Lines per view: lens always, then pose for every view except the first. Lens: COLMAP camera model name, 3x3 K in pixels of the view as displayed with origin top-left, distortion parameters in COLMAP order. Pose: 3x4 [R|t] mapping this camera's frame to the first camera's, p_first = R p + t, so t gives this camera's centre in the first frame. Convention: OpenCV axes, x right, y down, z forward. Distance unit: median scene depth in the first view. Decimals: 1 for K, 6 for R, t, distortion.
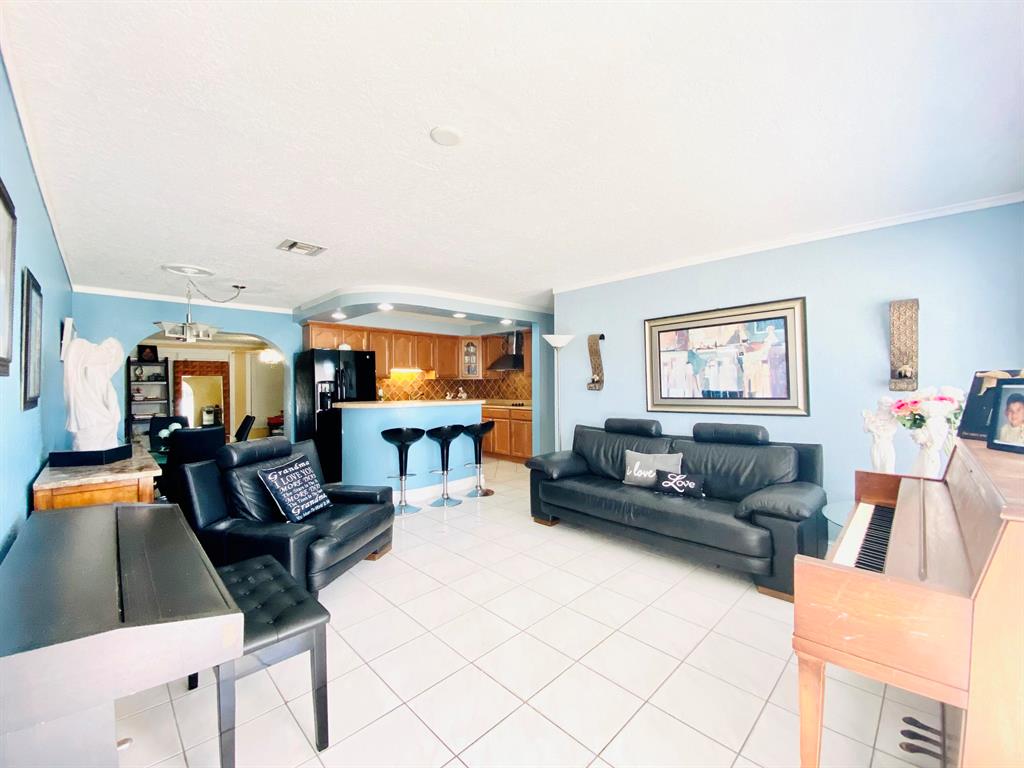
lens RADIAL K [[409.9, 0, 507.9], [0, 409.9, 378.2], [0, 0, 1]] dist [0.007872, -0.015441]
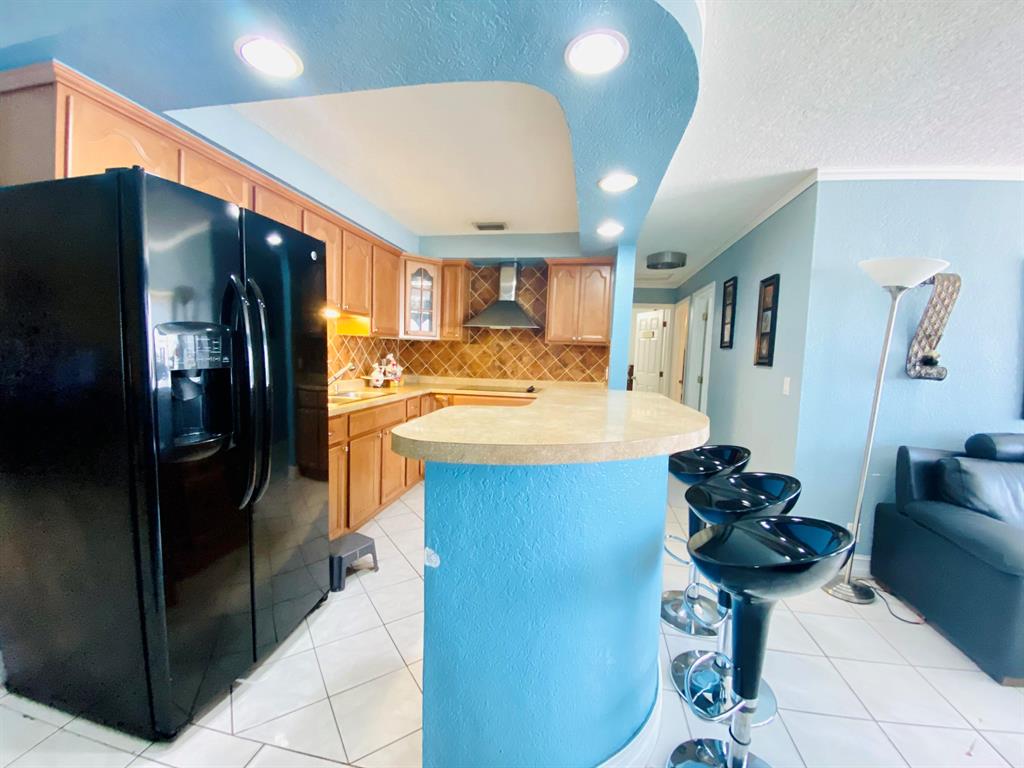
lens RADIAL K [[409.9, 0, 508.1], [0, 409.9, 382.8], [0, 0, 1]] dist [0.007872, -0.015441]
pose [[0.827130, -0.005571, 0.561983, -0.483215], [-0.048800, 0.995462, 0.081692, 0.014496], [-0.559888, -0.094994, 0.823105, 0.805040]]
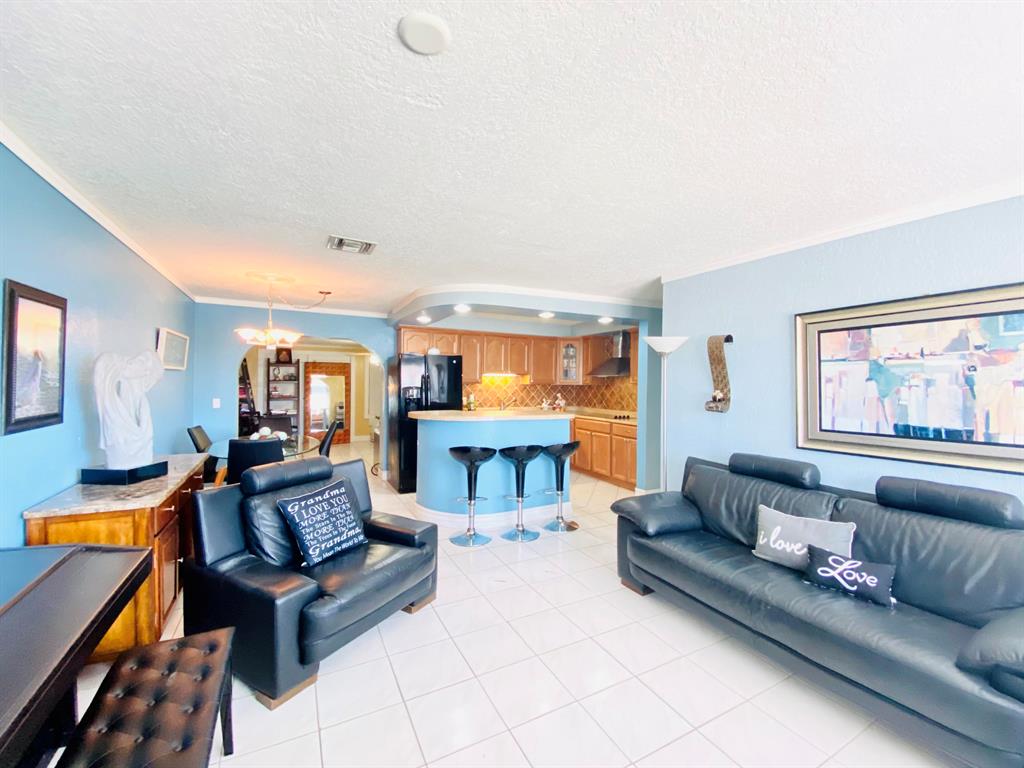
lens RADIAL K [[409.9, 0, 507.5], [0, 409.9, 378.6], [0, 0, 1]] dist [0.007872, -0.015441]
pose [[0.956468, 0.017939, -0.291286, 0.064661], [-0.015897, 0.999830, 0.009378, -0.029416], [0.291404, -0.004339, 0.956590, 0.173778]]
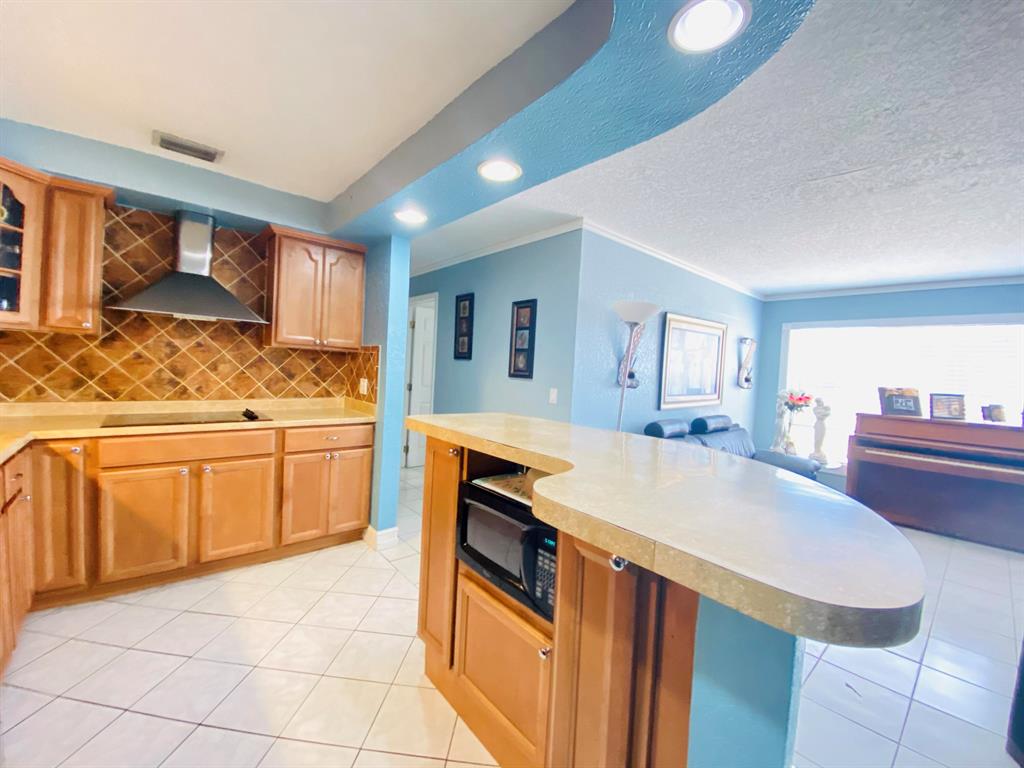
lens RADIAL K [[409.9, 0, 512.6], [0, 409.9, 382.5], [0, 0, 1]] dist [0.007872, -0.015441]
pose [[0.063854, -0.024714, 0.997653, -0.511572], [-0.067676, 0.997285, 0.029037, 0.009791], [-0.995662, -0.069371, 0.062008, 1.081763]]
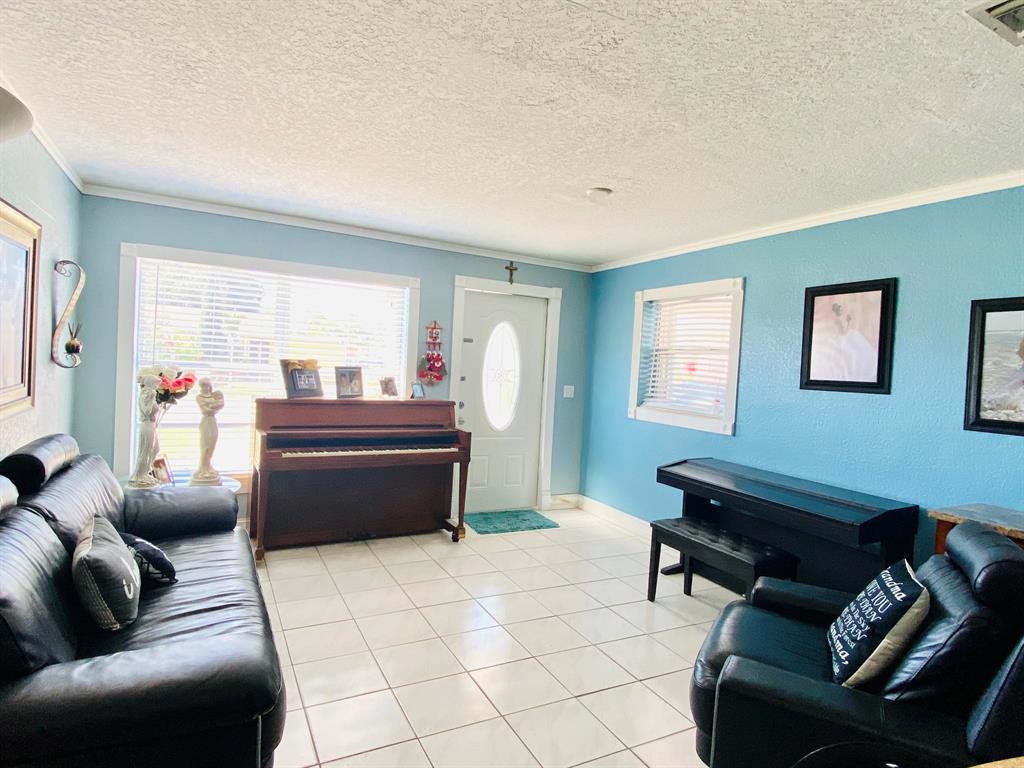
lens RADIAL K [[564.5, 0, 518.1], [0, 564.5, 381.4], [0, 0, 1]] dist [-0.020469, -0.001186]
pose [[-0.962954, -0.054414, 0.264117, -0.129036], [-0.052557, 0.998518, 0.014096, -0.006007], [-0.264493, -0.000307, -0.964388, 1.068173]]
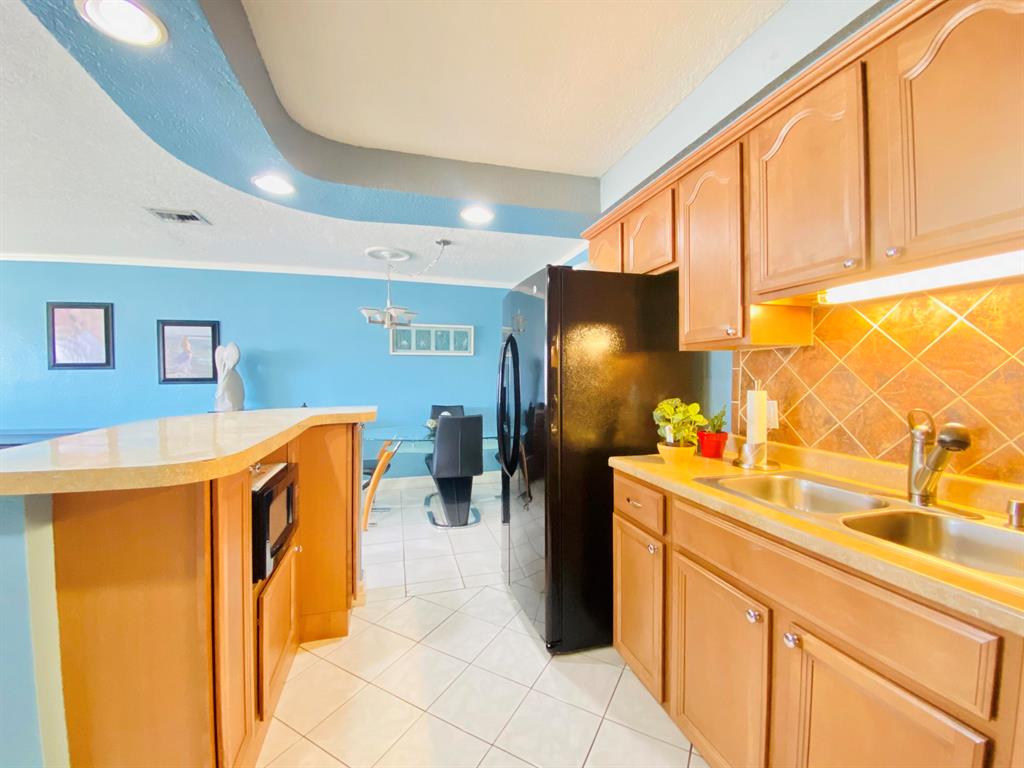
lens RADIAL K [[409.9, 0, 518.4], [0, 409.9, 384.9], [0, 0, 1]] dist [0.007872, -0.015441]
pose [[-0.475652, 0.025660, -0.879259, -0.042310], [0.017636, 0.999652, 0.019632, 0.022985], [0.879457, -0.006168, -0.475939, 1.415481]]
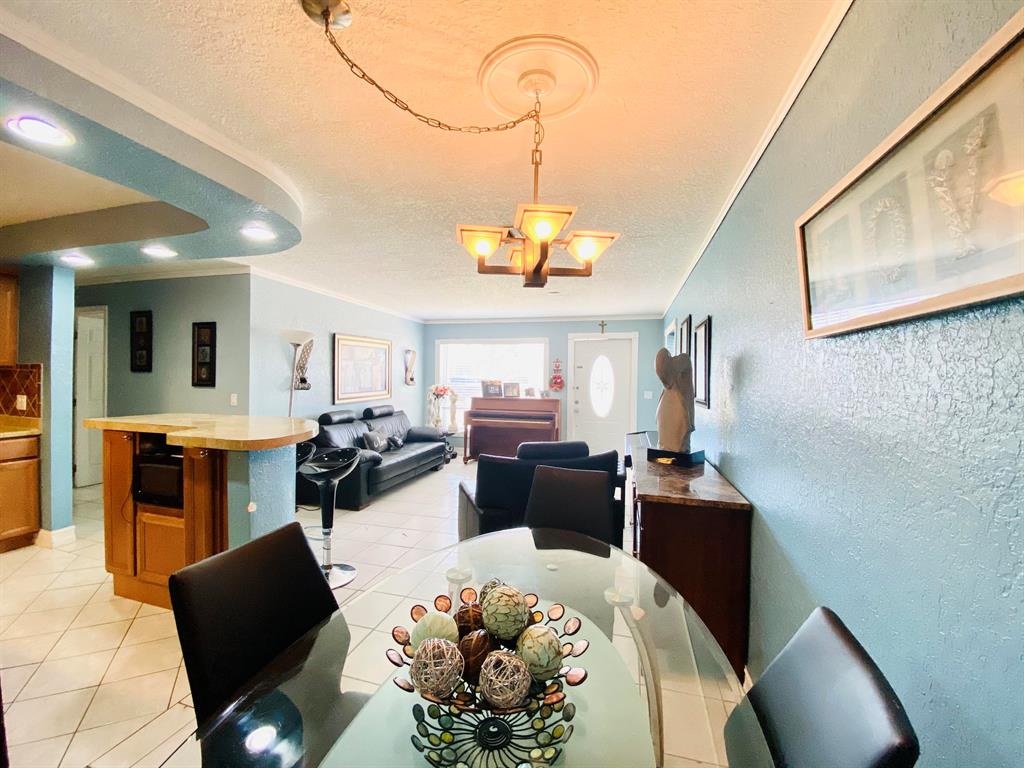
lens RADIAL K [[409.9, 0, 509.4], [0, 409.9, 382.6], [0, 0, 1]] dist [0.007872, -0.015441]
pose [[-0.504063, -0.009414, 0.863616, -0.867456], [-0.023427, 0.999722, -0.002776, 0.000569], [-0.863349, -0.021631, -0.504143, 0.992029]]
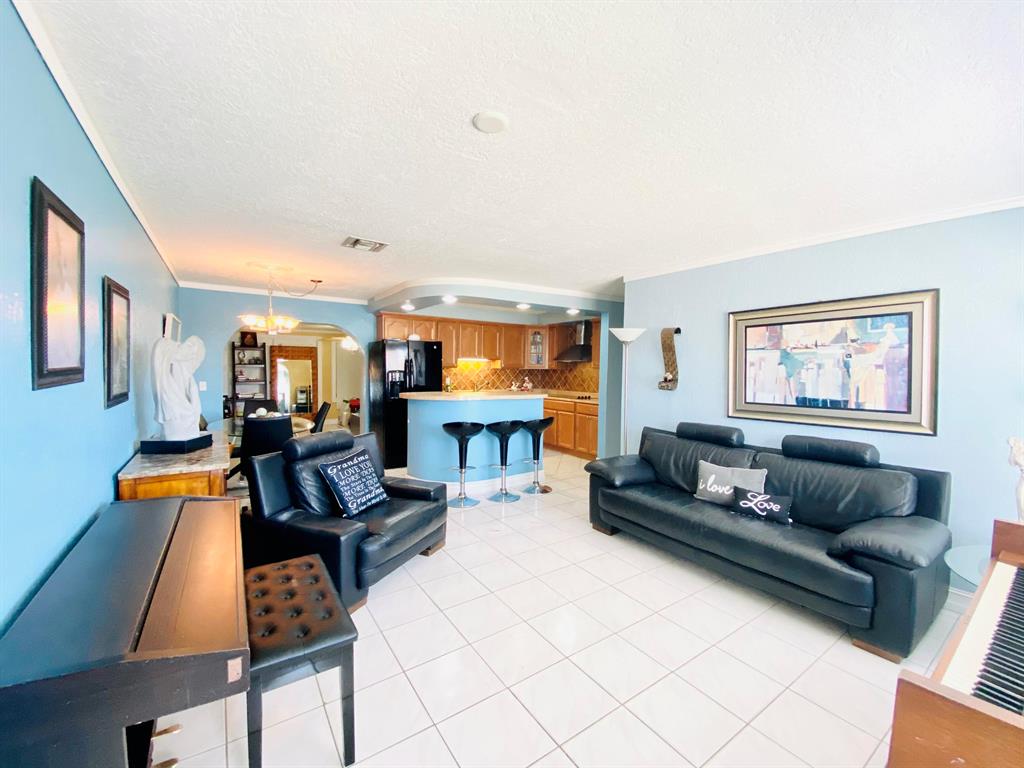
lens RADIAL K [[409.9, 0, 507.2], [0, 409.9, 378.5], [0, 0, 1]] dist [0.007872, -0.015441]
pose [[0.983681, 0.026931, -0.177896, 0.024049], [-0.019539, 0.998876, 0.043176, -0.026769], [0.178859, -0.038996, 0.983102, 0.038798]]
